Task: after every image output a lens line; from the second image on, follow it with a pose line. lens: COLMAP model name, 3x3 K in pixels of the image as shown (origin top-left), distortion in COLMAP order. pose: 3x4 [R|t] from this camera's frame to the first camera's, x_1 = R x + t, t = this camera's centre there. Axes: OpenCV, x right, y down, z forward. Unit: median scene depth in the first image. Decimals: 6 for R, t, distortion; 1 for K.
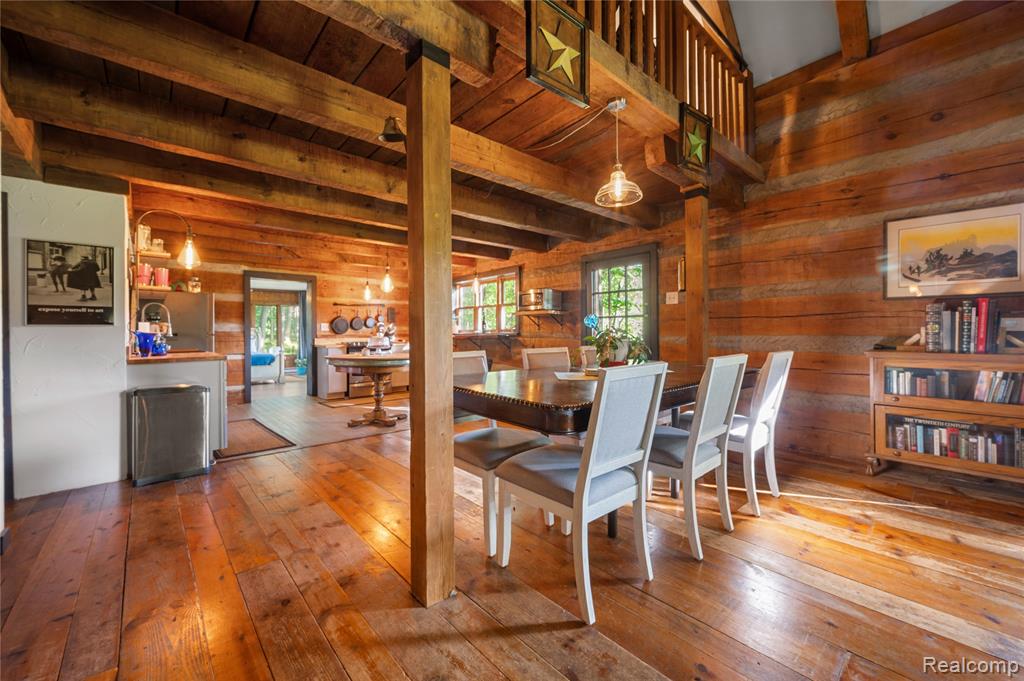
lens RADIAL K [[406.1, 0, 512.3], [0, 406.1, 335.0], [0, 0, 1]] dist [-0.000355, -0.000313]
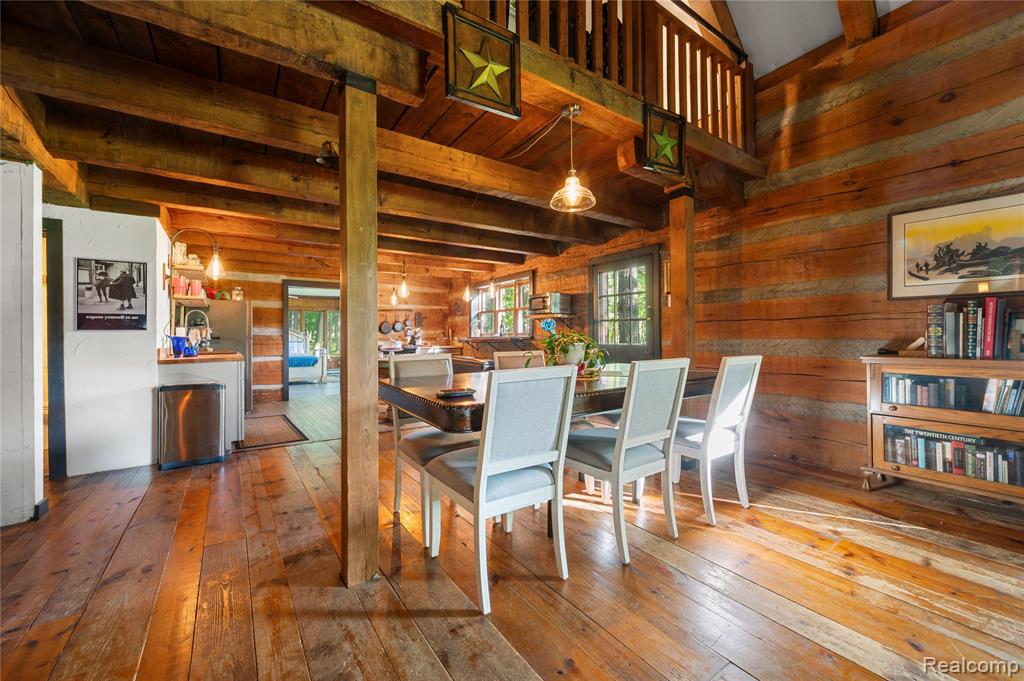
lens RADIAL K [[405.5, 0, 513.3], [0, 405.5, 337.1], [0, 0, 1]] dist [-0.000189, 0.000072]
pose [[0.992094, -0.000491, -0.125497, 0.200226], [0.000066, 0.999994, -0.003390, -0.000288], [0.125498, 0.003355, 0.992088, -0.017218]]
